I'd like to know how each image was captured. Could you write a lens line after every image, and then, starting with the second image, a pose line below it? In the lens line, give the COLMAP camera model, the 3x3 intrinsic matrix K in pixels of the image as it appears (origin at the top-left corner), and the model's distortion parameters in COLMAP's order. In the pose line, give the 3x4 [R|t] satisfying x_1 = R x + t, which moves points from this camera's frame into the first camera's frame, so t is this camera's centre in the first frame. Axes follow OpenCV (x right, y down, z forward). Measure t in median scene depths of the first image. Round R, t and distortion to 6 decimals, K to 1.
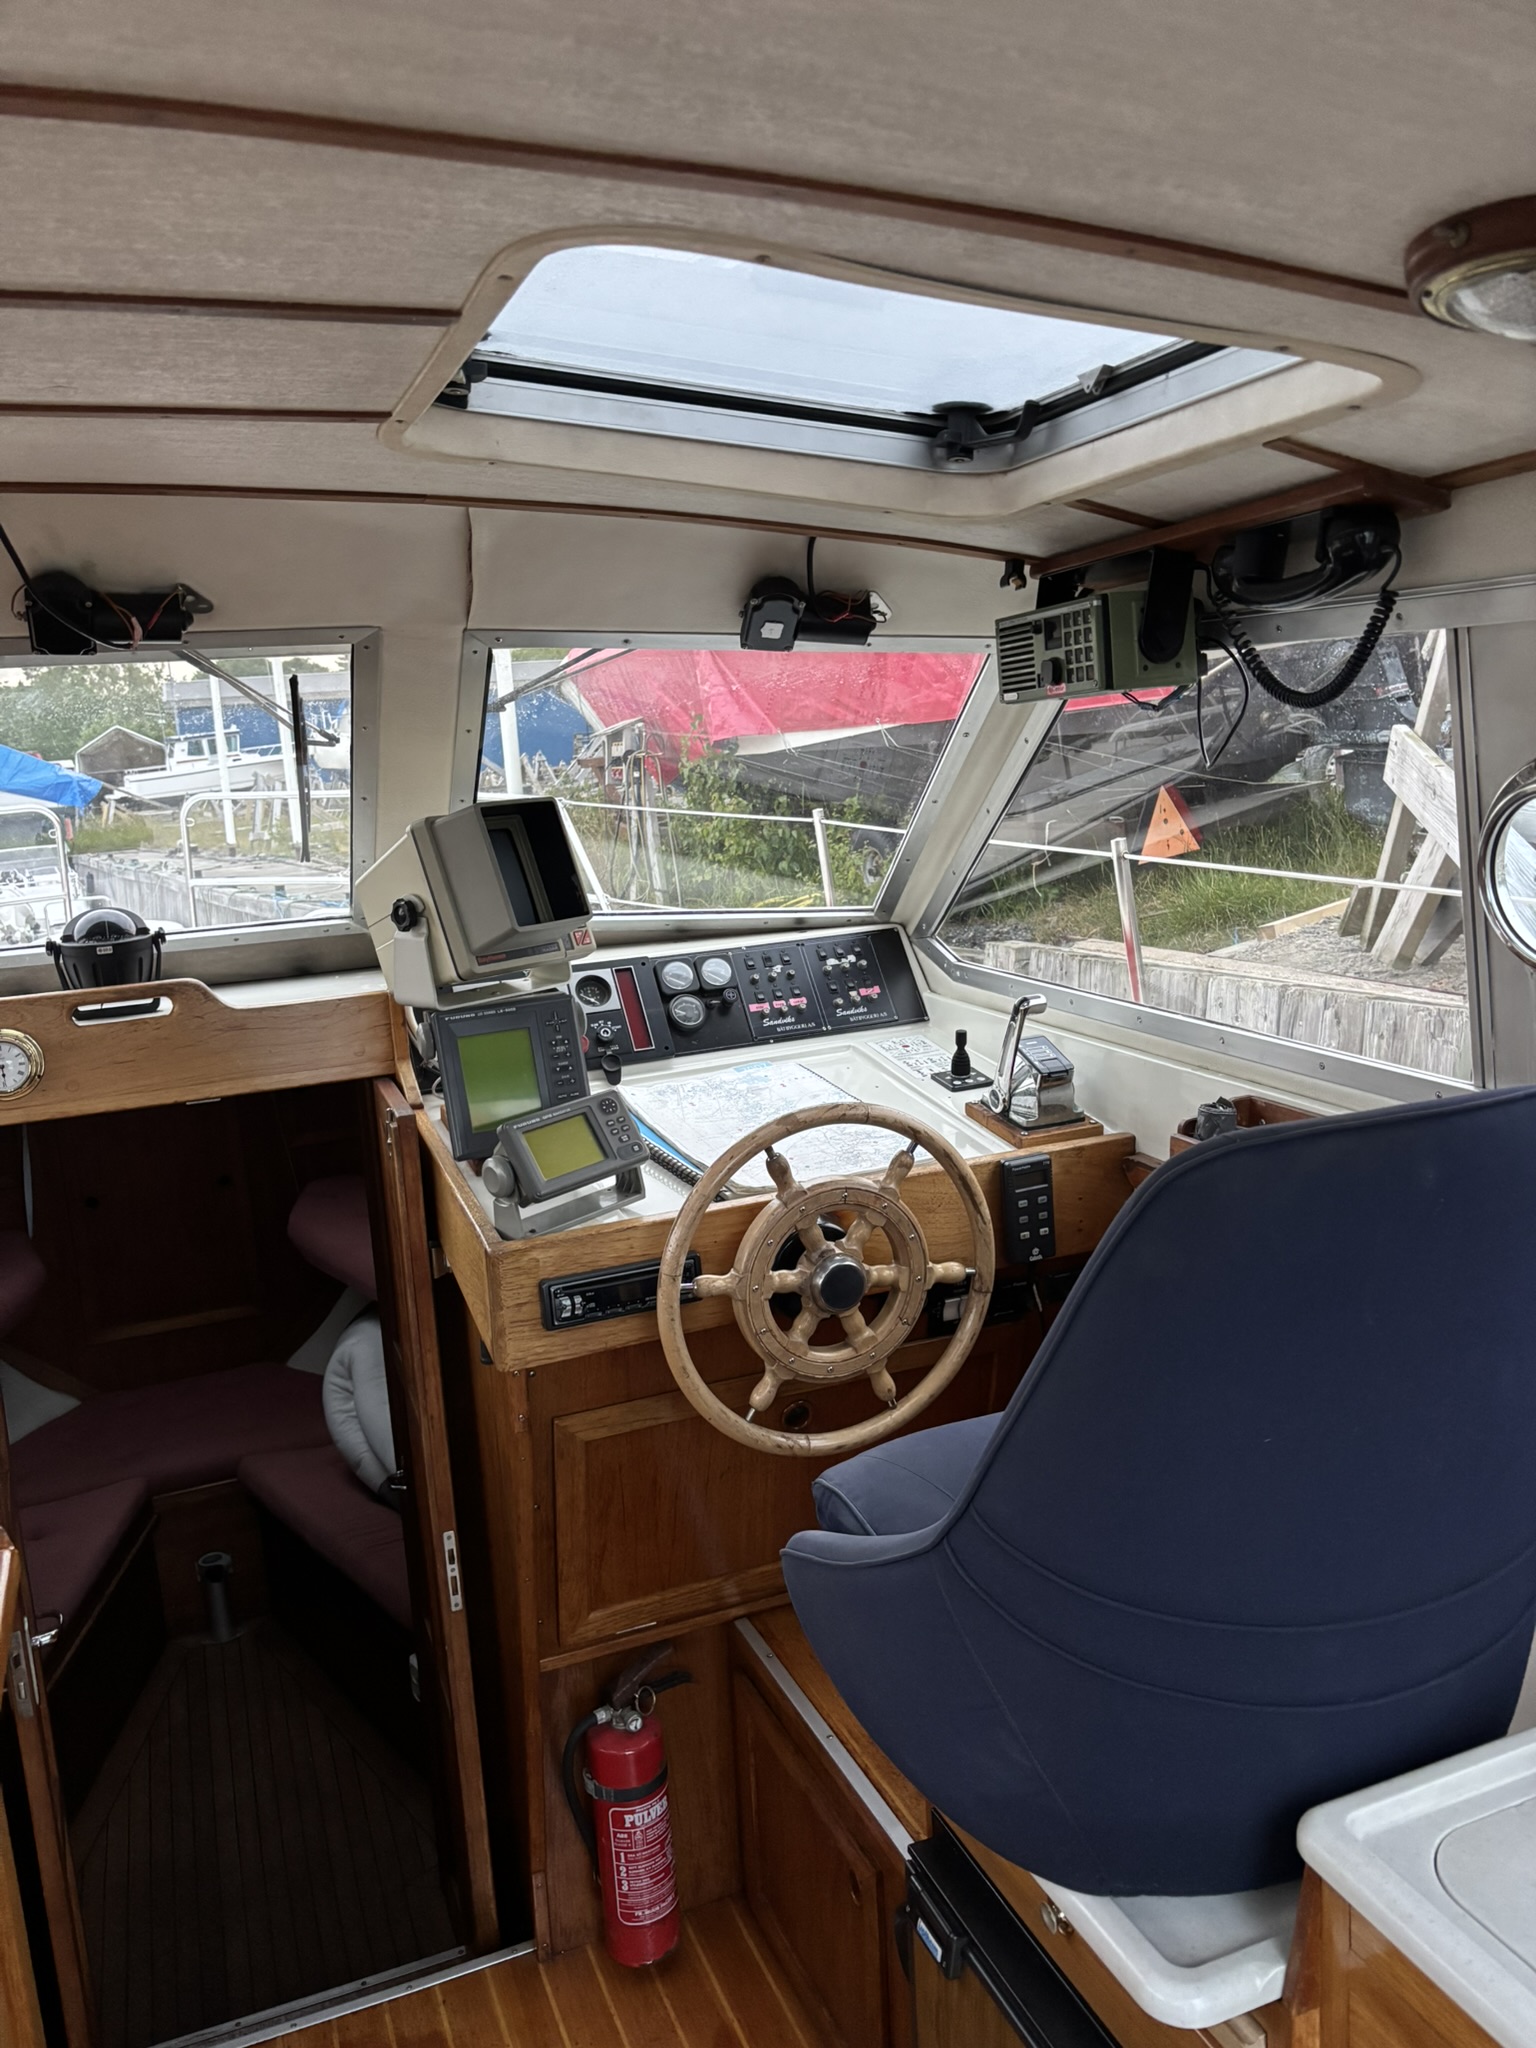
lens RADIAL K [[1610.8, 0, 768.0], [0, 1610.8, 1024.0], [0, 0, 1]] dist [0.074651, -0.078122]
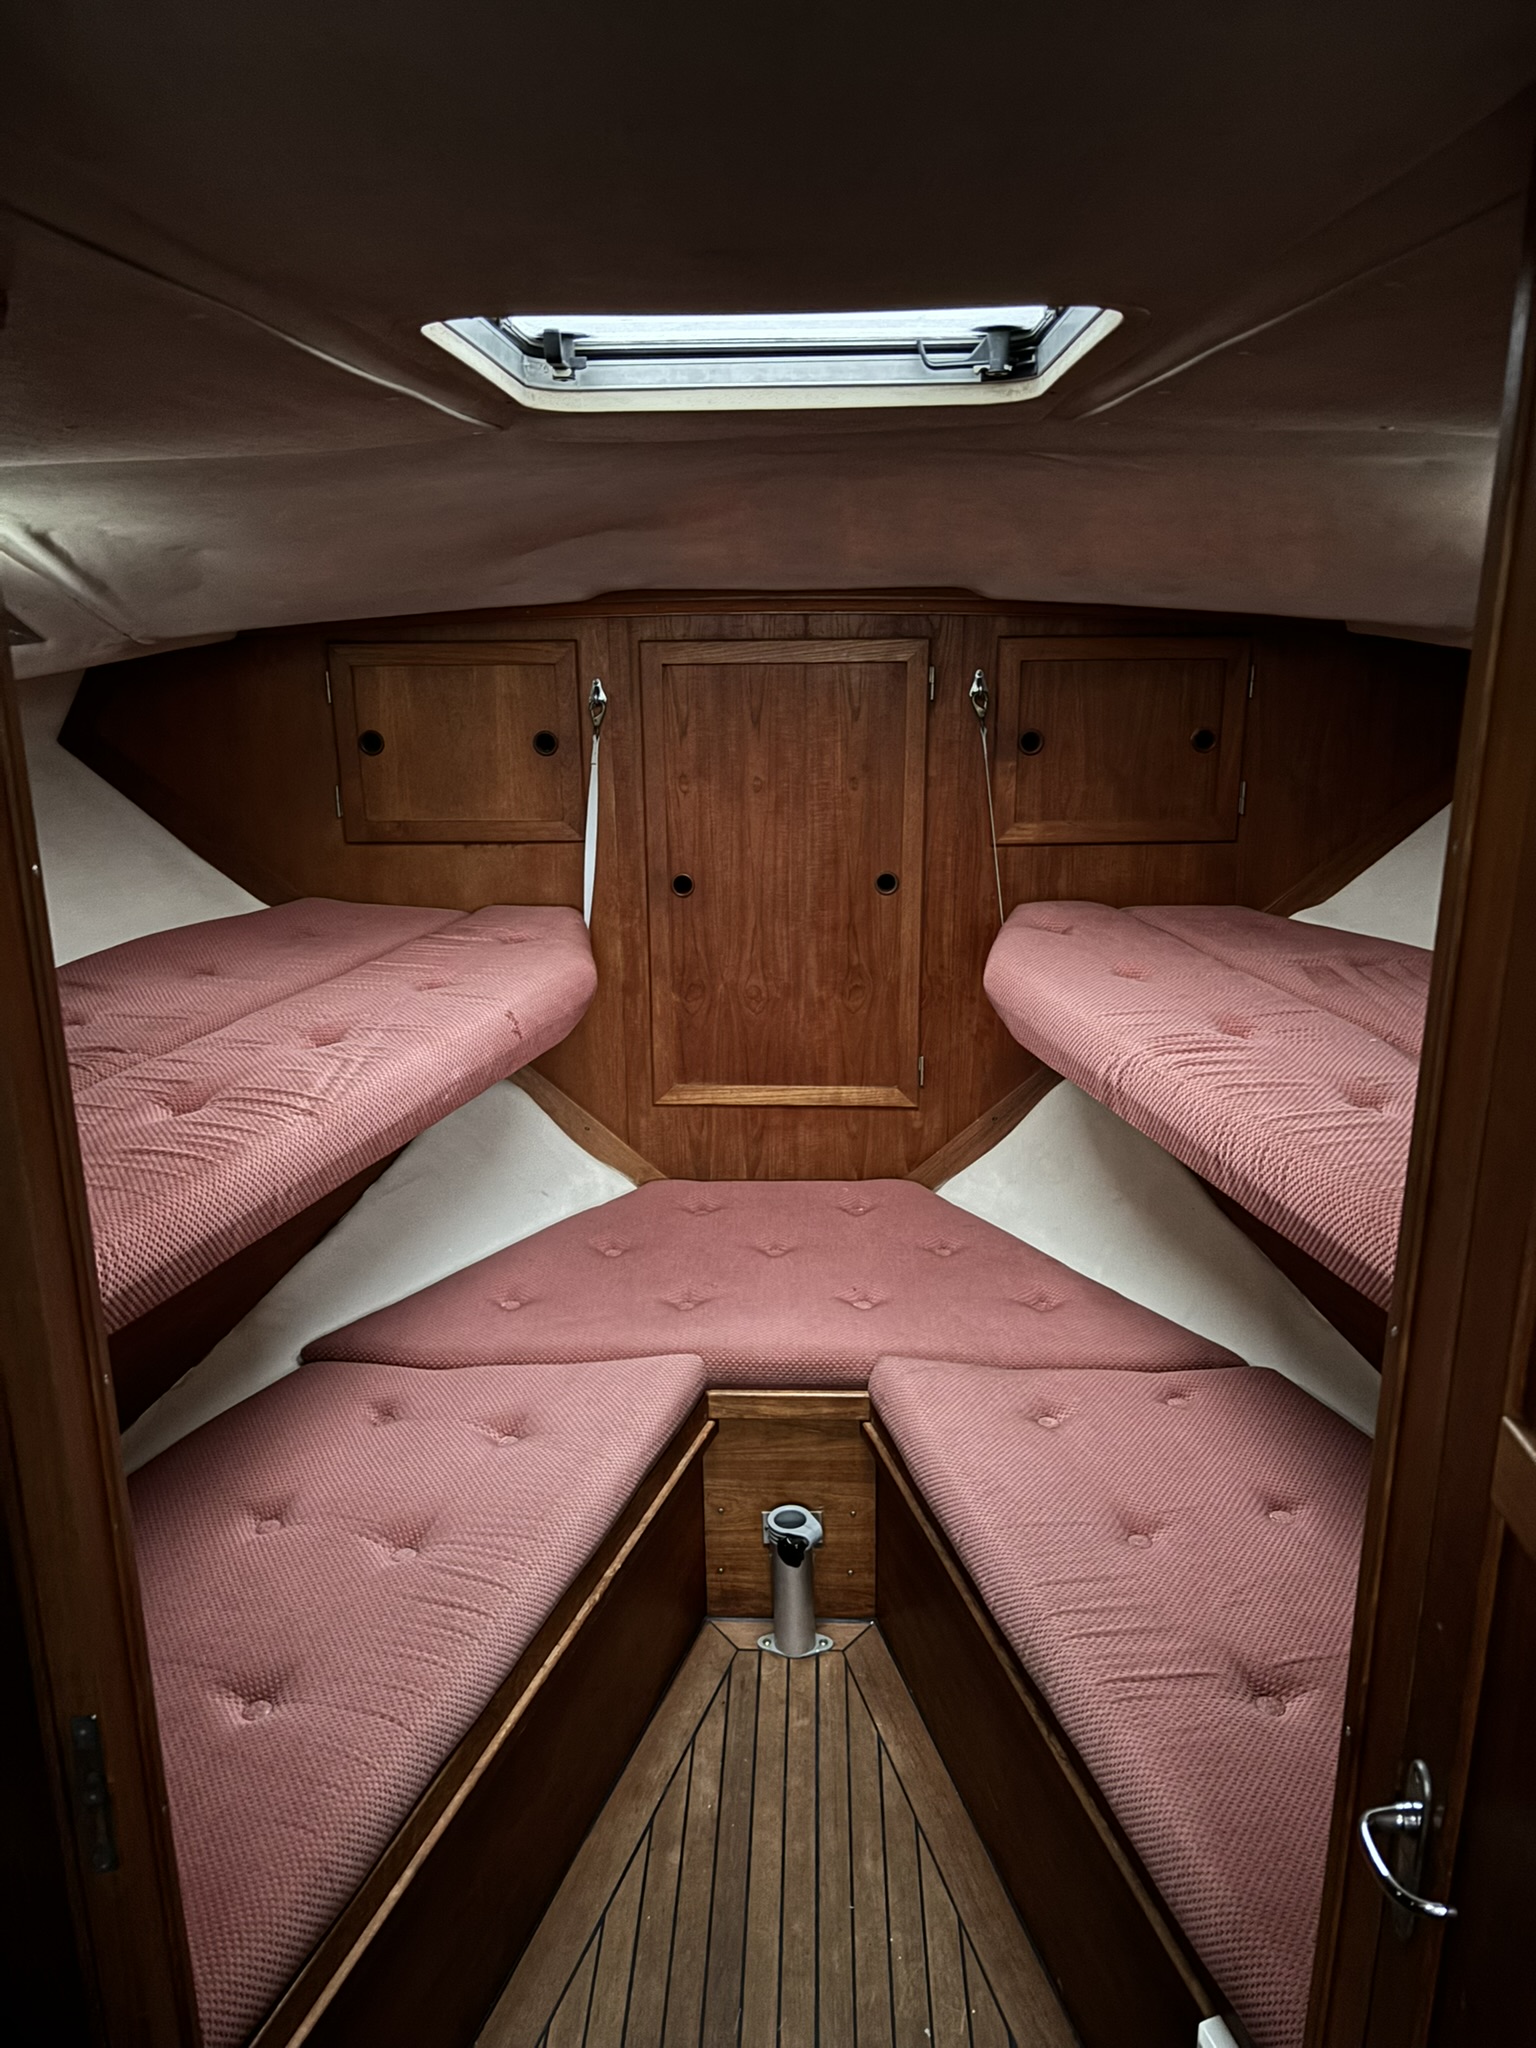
lens RADIAL K [[1610.8, 0, 768.0], [0, 1610.8, 1024.0], [0, 0, 1]] dist [0.074651, -0.078122]
pose [[0.917216, 0.172887, -0.358922, -0.151683], [-0.119253, 0.978768, 0.166707, 0.053382], [0.380123, -0.110104, 0.918359, 0.430118]]
